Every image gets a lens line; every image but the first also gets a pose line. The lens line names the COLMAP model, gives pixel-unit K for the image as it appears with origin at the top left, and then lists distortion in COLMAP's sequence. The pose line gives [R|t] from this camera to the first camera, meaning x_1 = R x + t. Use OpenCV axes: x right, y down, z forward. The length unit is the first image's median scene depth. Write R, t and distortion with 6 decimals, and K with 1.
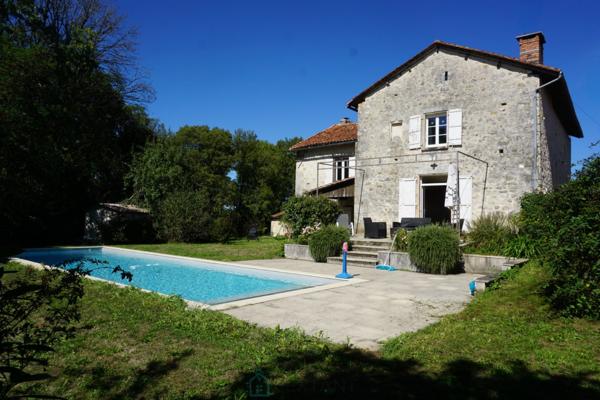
lens RADIAL K [[479.6, 0, 312.7], [0, 479.6, 187.5], [0, 0, 1]] dist [-0.005472, 0.001864]
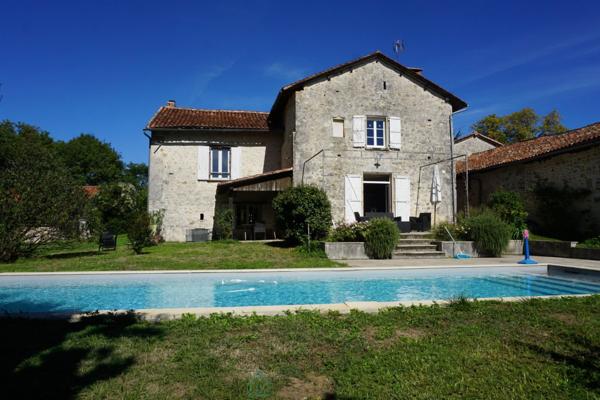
lens RADIAL K [[439.3, 0, 297.9], [0, 439.3, 187.7], [0, 0, 1]] dist [-0.005774, 0.004526]
pose [[0.596137, 0.057146, 0.800846, -0.633005], [-0.033281, 0.998365, -0.046466, 0.056808], [-0.802192, 0.001047, 0.597065, 0.543695]]
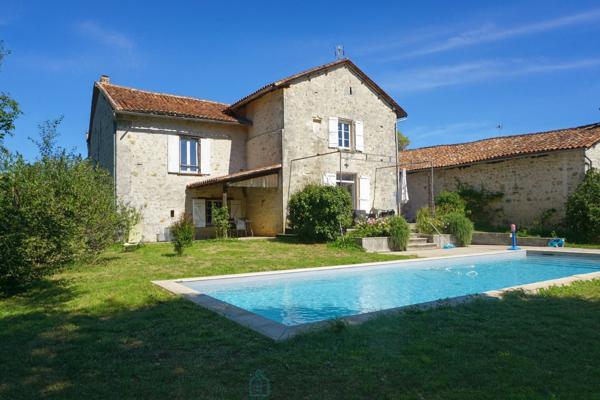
lens RADIAL K [[479.6, 0, 312.7], [0, 479.6, 187.5], [0, 0, 1]] dist [-0.005472, 0.001864]
pose [[0.179722, 0.054830, 0.982188, -0.879332], [-0.040871, 0.998000, -0.048234, 0.066079], [-0.982868, -0.031474, 0.181603, 0.854609]]
